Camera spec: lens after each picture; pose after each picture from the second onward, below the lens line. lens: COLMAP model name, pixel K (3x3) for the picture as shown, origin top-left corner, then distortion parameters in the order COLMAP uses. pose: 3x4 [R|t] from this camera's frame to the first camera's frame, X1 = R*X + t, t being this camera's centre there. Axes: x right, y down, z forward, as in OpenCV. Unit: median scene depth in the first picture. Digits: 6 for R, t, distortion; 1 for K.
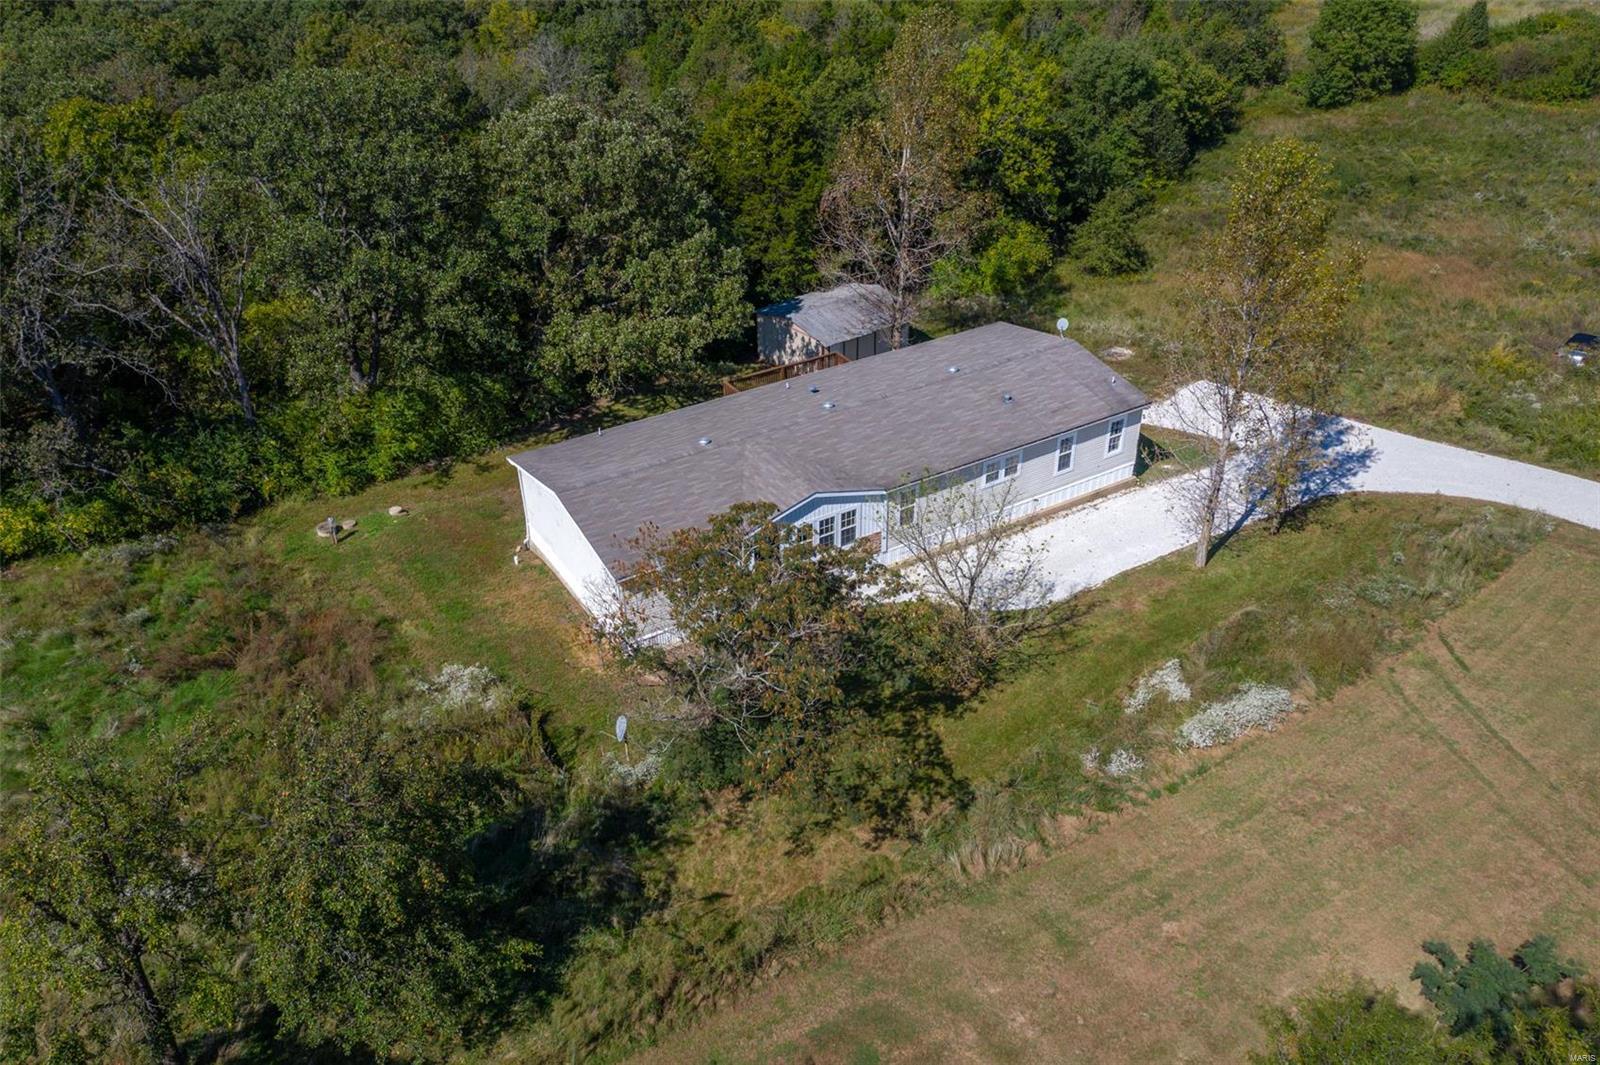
lens RADIAL K [[1320.4, 0, 794.4], [0, 1320.4, 533.6], [0, 0, 1]] dist [-0.006445, -0.001096]
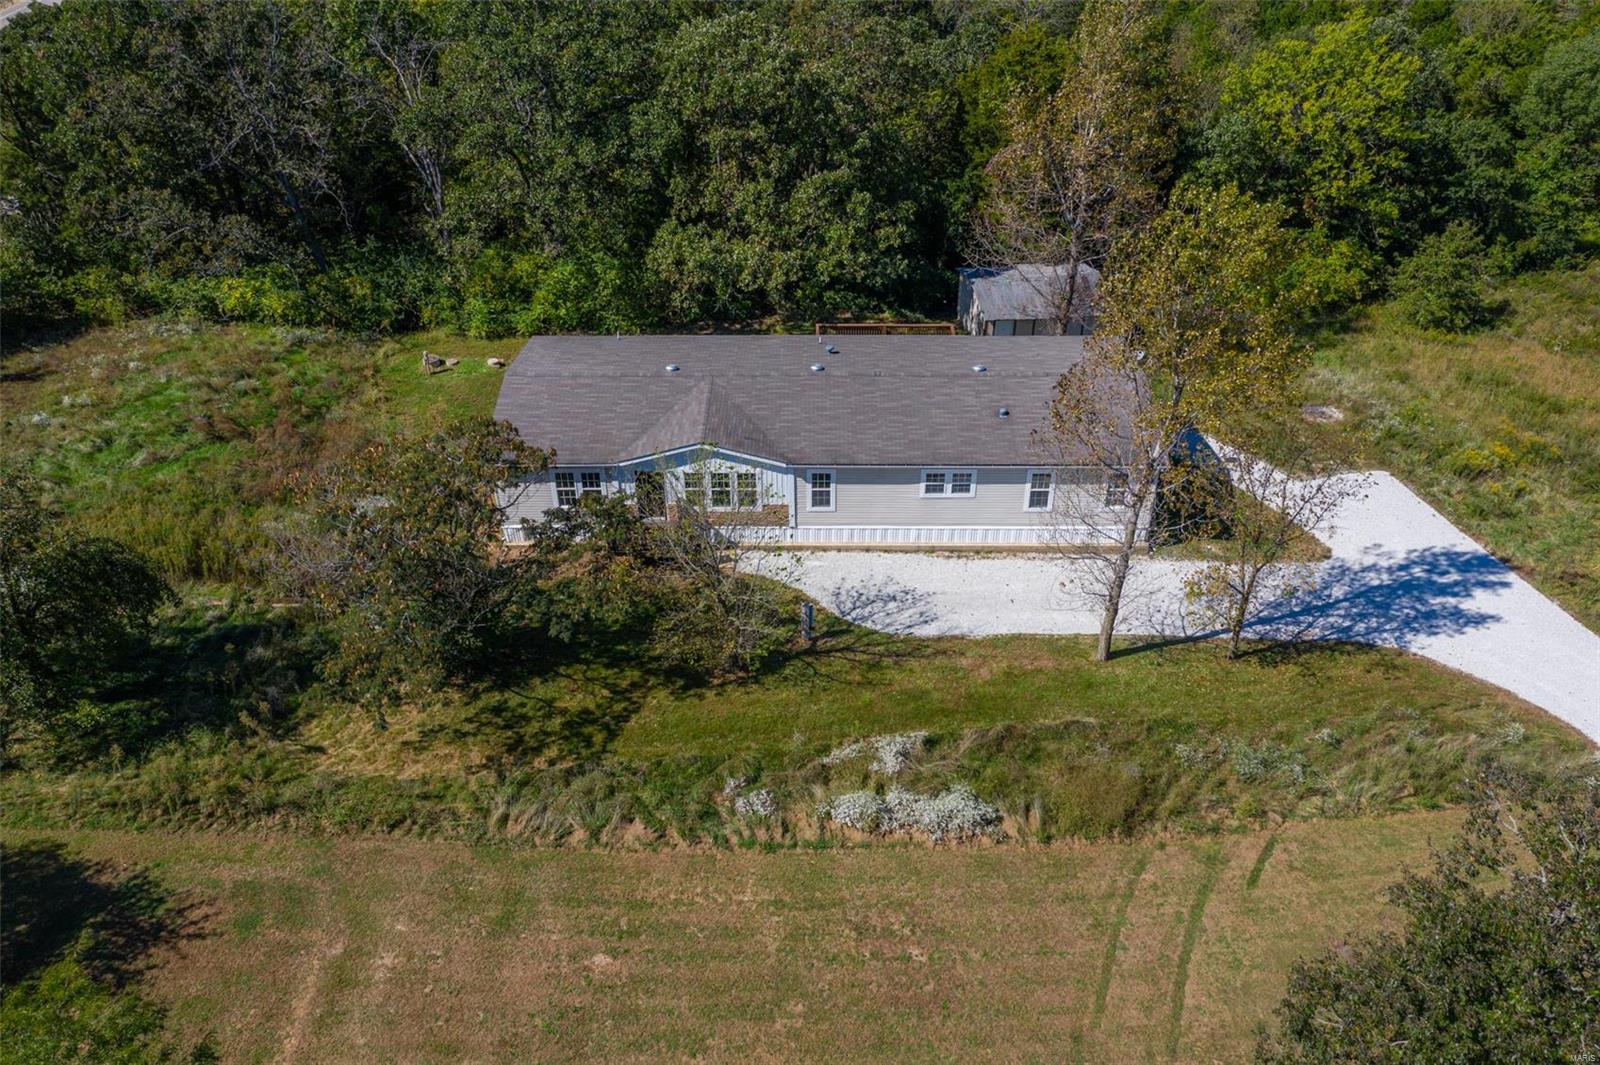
lens RADIAL K [[1320.4, 0, 803.9], [0, 1320.4, 532.4], [0, 0, 1]] dist [-0.006445, -0.001096]
pose [[0.837589, 0.312888, -0.447824, 0.481490], [-0.286105, 0.949566, 0.128330, -0.102958], [0.465391, 0.020637, 0.884865, 0.144996]]
